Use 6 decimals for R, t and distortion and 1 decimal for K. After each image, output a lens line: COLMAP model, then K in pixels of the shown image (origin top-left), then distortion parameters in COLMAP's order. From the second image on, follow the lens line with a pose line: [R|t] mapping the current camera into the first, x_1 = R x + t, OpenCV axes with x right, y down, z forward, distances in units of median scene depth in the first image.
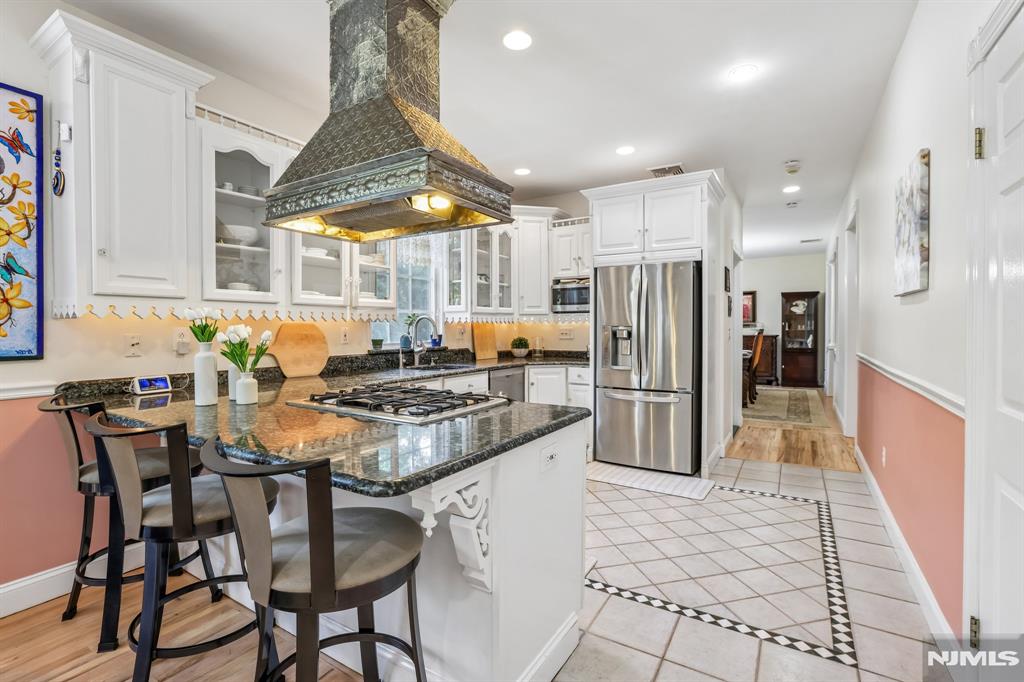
lens RADIAL K [[455.1, 0, 511.7], [0, 455.1, 334.3], [0, 0, 1]] dist [-0.002177, 0.000054]
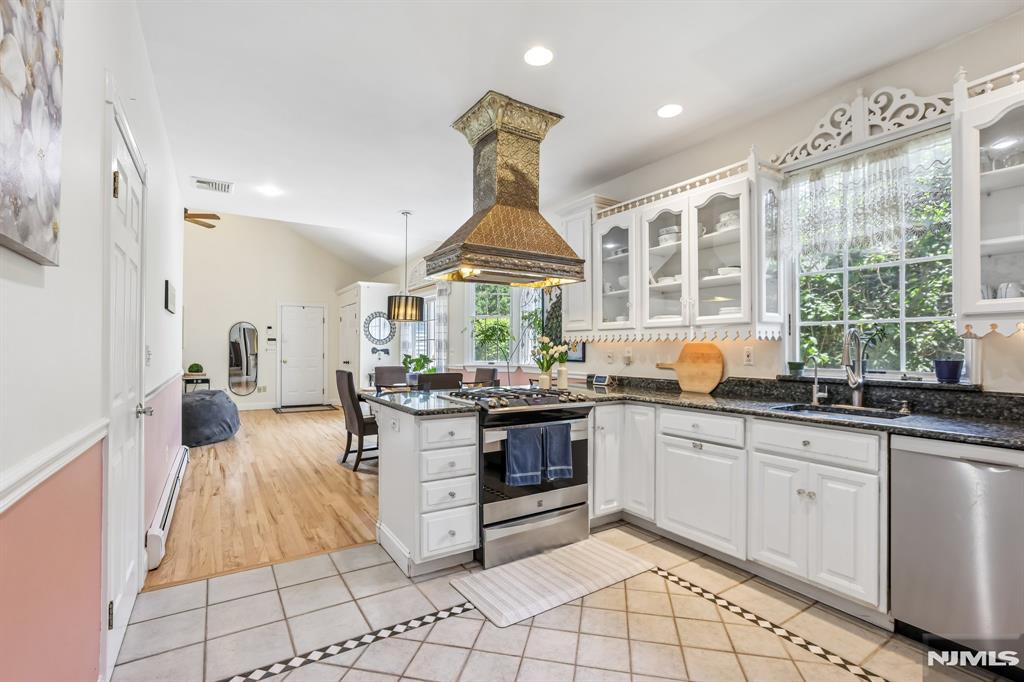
lens RADIAL K [[472.6, 0, 512.8], [0, 472.6, 345.2], [0, 0, 1]] dist [-0.001717, 0.000020]
pose [[-0.426804, -0.006657, -0.904320, 1.156434], [-0.015809, 0.999875, 0.000101, -0.018750], [0.904206, 0.014340, -0.426856, 1.673219]]
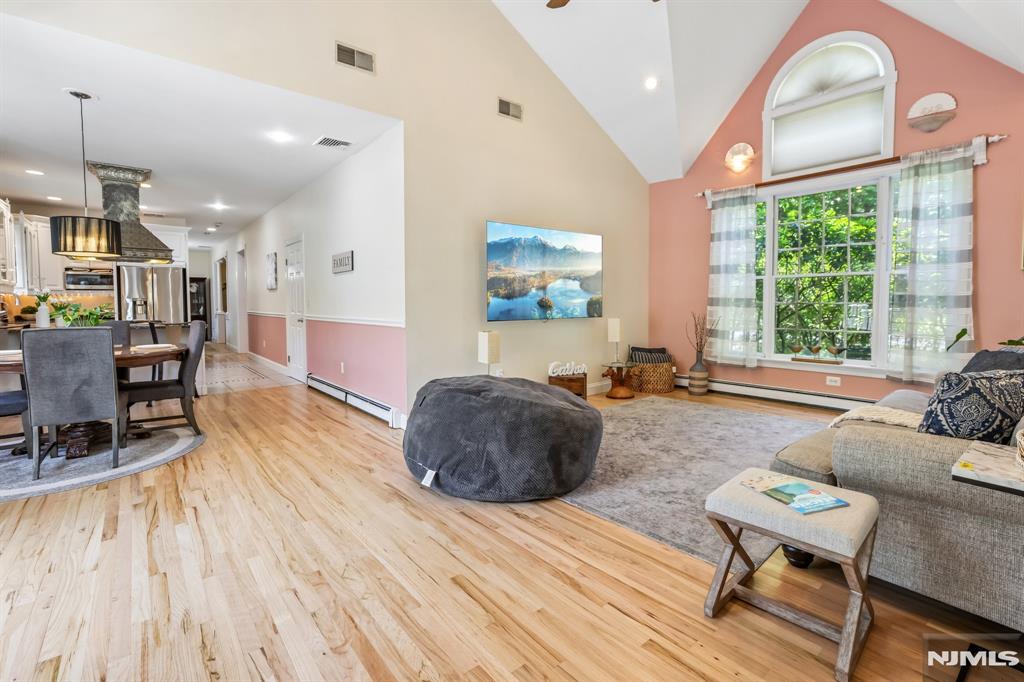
lens RADIAL K [[464.5, 0, 529.3], [0, 464.5, 341.1], [0, 0, 1]] dist [0.001405, 0.000705]
pose [[0.294489, -0.077062, 0.952543, -2.215661], [0.016674, 0.997006, 0.075504, 0.077931], [-0.955510, -0.006353, 0.294892, -2.173373]]
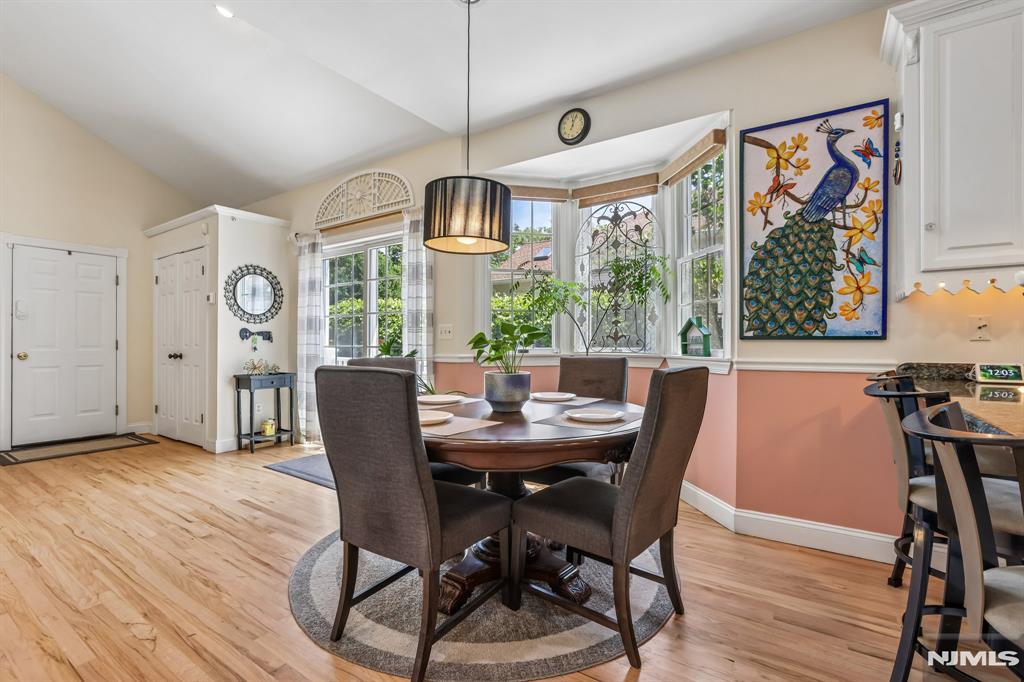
lens RADIAL K [[464.5, 0, 529.3], [0, 464.5, 341.1], [0, 0, 1]] dist [0.001405, 0.000705]
pose [[-0.026644, -0.006368, -0.999625, 0.105841], [-0.016428, 0.999847, -0.005931, 0.079594], [0.999510, 0.016264, -0.026745, 0.173990]]
